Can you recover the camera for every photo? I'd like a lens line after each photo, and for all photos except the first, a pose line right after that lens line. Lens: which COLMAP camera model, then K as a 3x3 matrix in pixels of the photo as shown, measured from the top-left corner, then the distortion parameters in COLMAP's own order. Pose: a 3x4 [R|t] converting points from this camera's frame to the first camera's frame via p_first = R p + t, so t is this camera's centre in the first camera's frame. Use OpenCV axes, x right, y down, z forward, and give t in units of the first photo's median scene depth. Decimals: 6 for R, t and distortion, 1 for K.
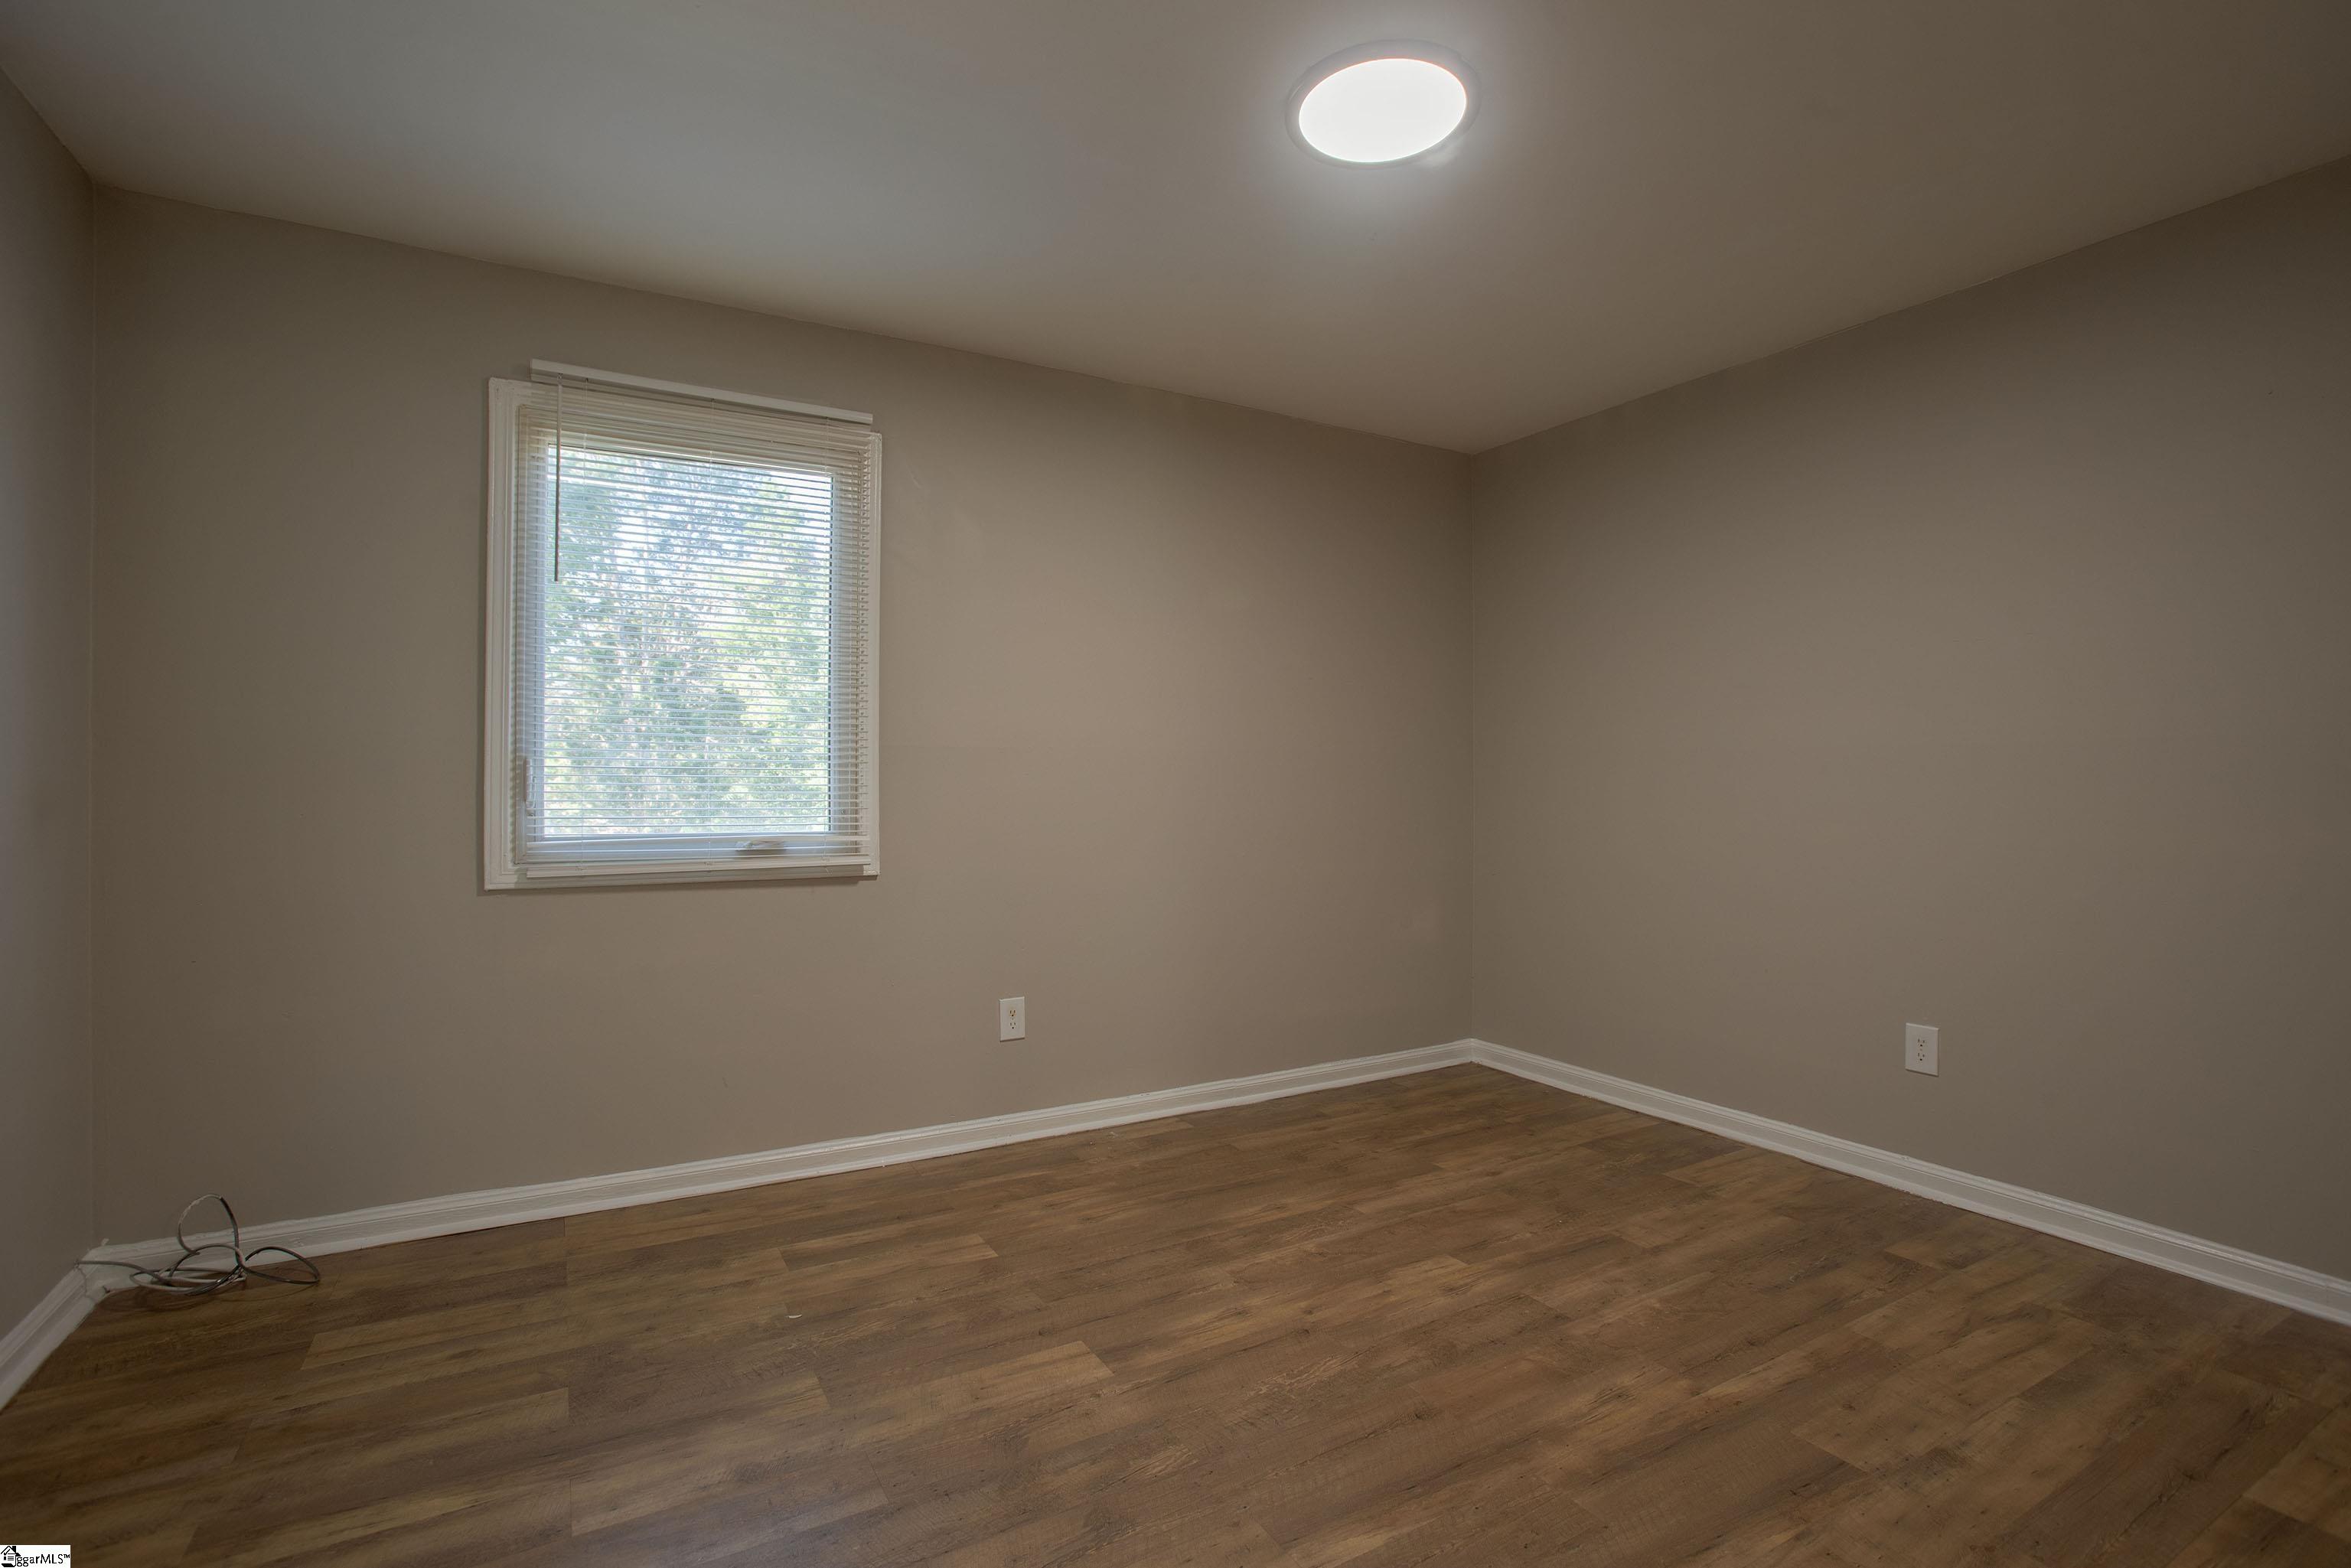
lens RADIAL K [[1096.4, 0, 1175.7], [0, 1096.4, 777.1], [0, 0, 1]] dist [-0.059263, 0.018673]
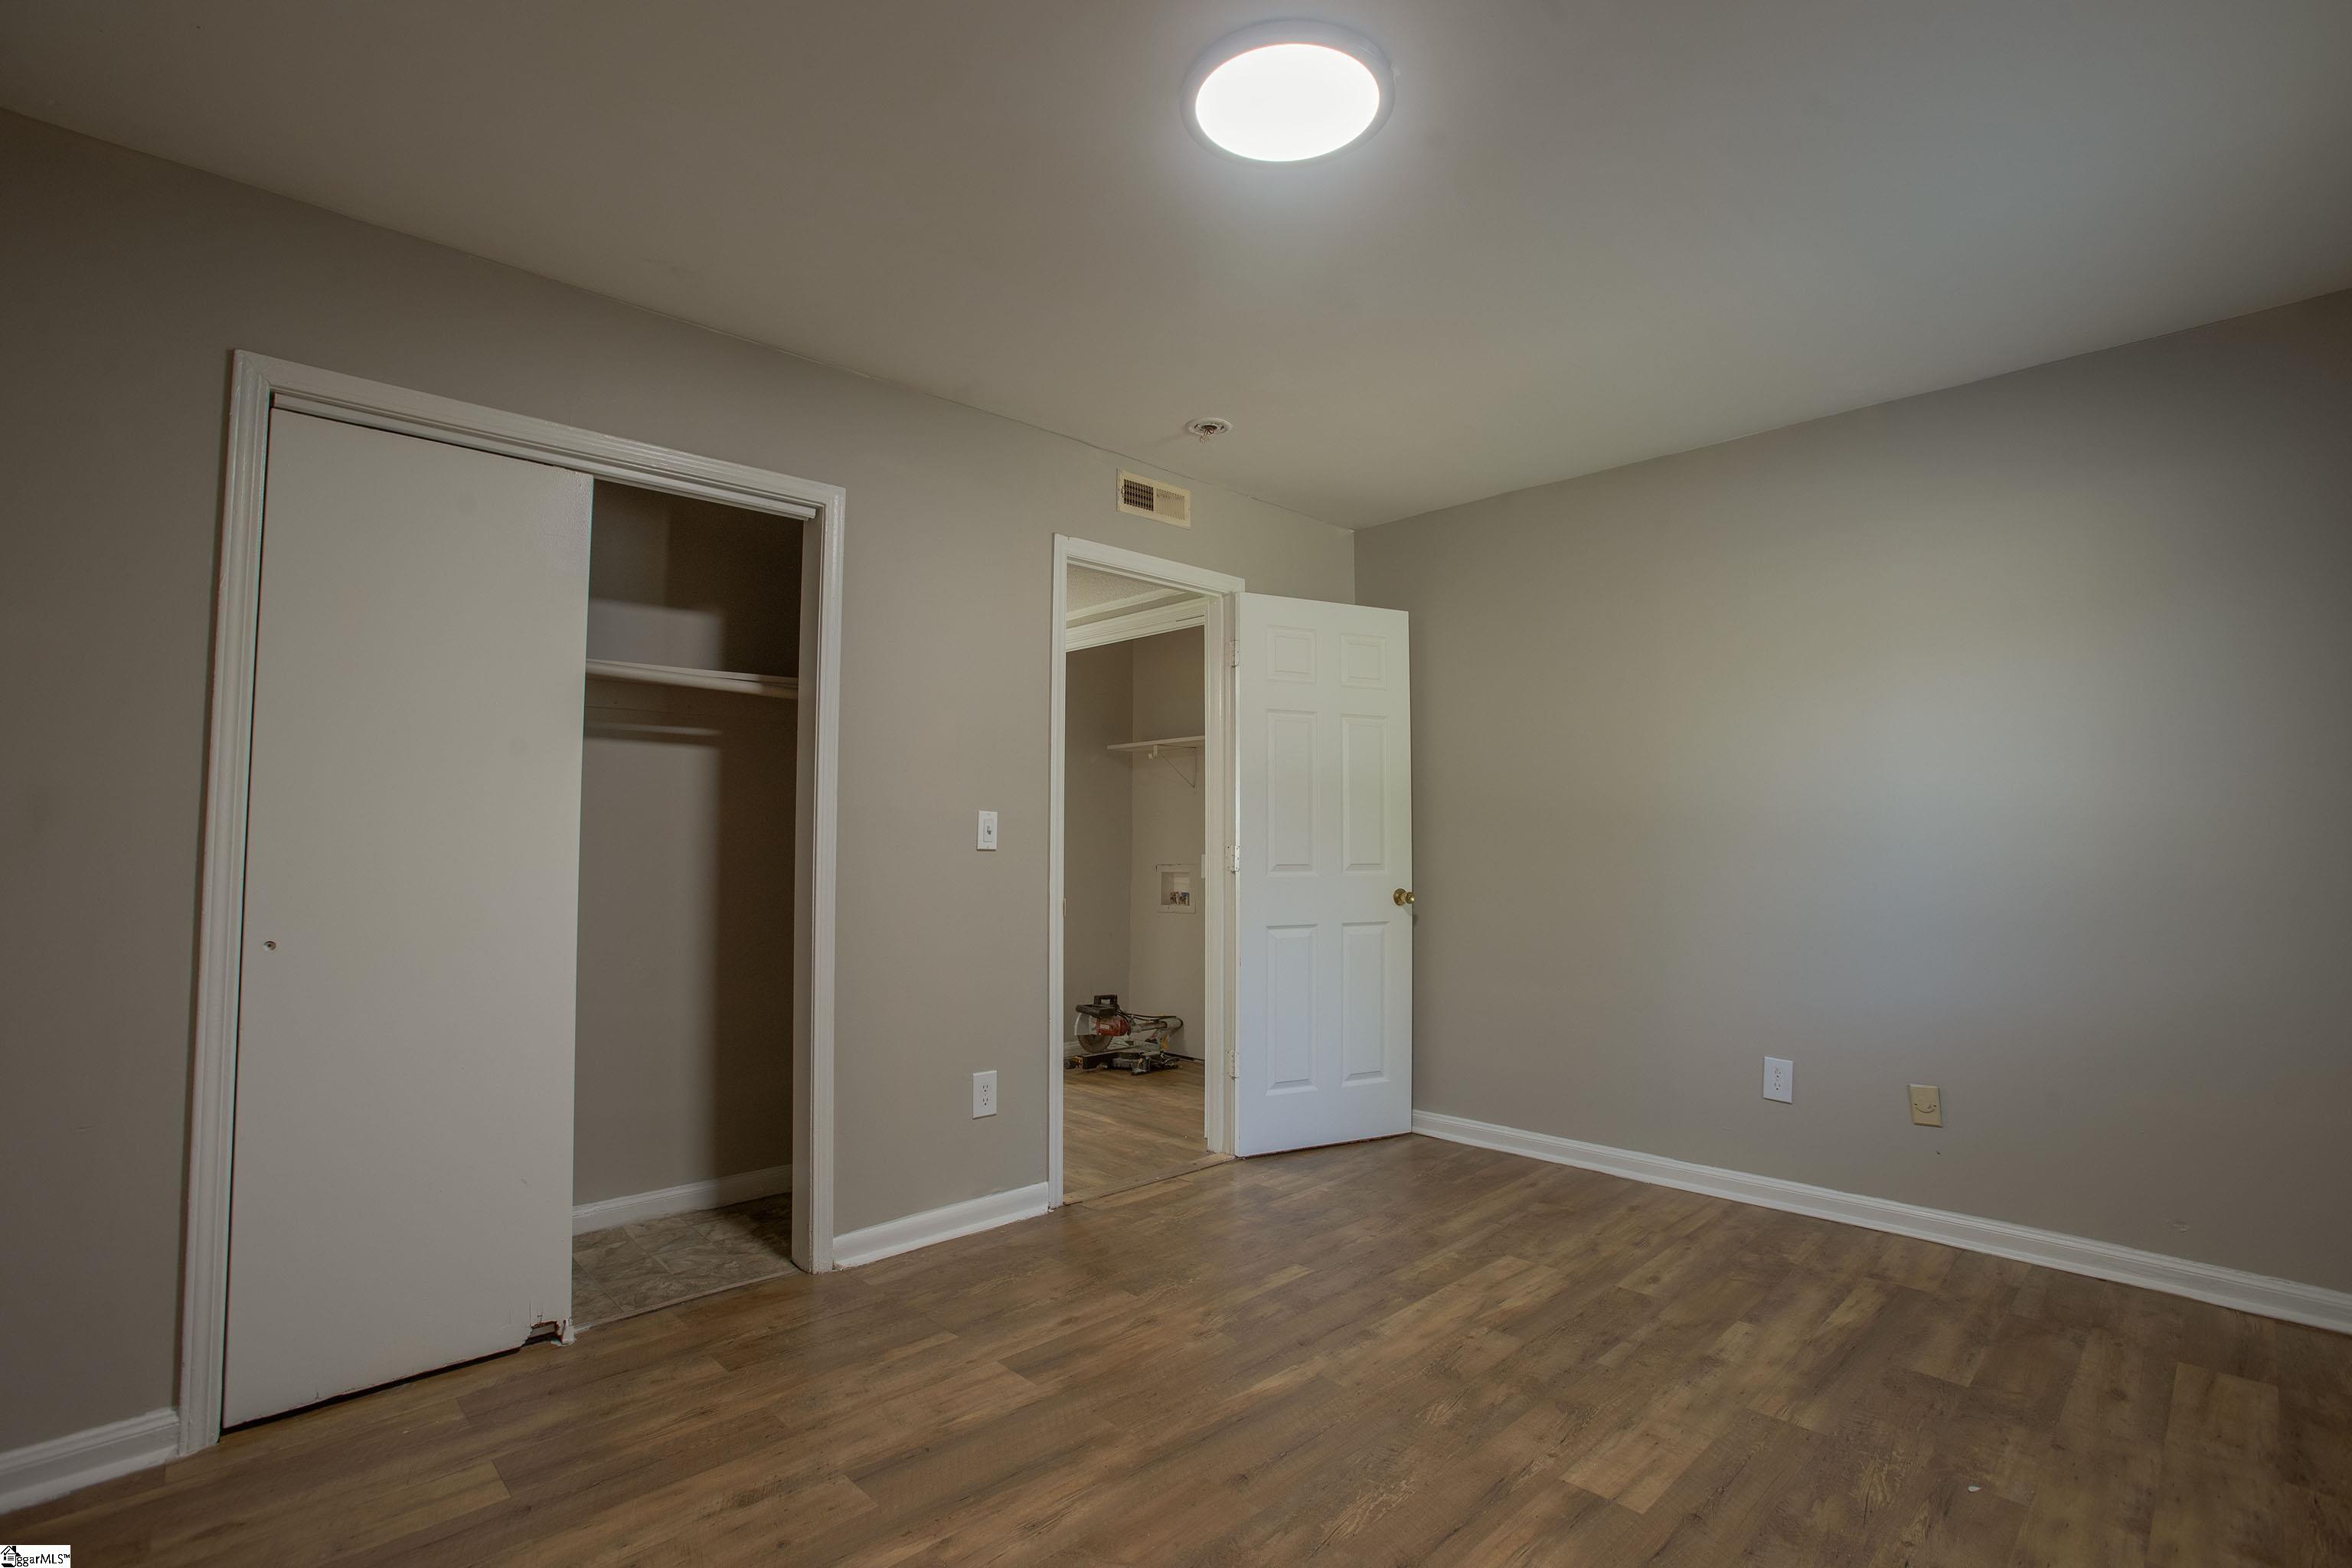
lens RADIAL K [[1096.9, 0, 1176.5], [0, 1096.9, 788.1], [0, 0, 1]] dist [-0.059263, 0.018673]
pose [[-0.970920, -0.011734, -0.239115, 0.535333], [0.000584, 0.998679, -0.051378, -0.000705], [0.239402, -0.050024, -0.969631, 1.990652]]
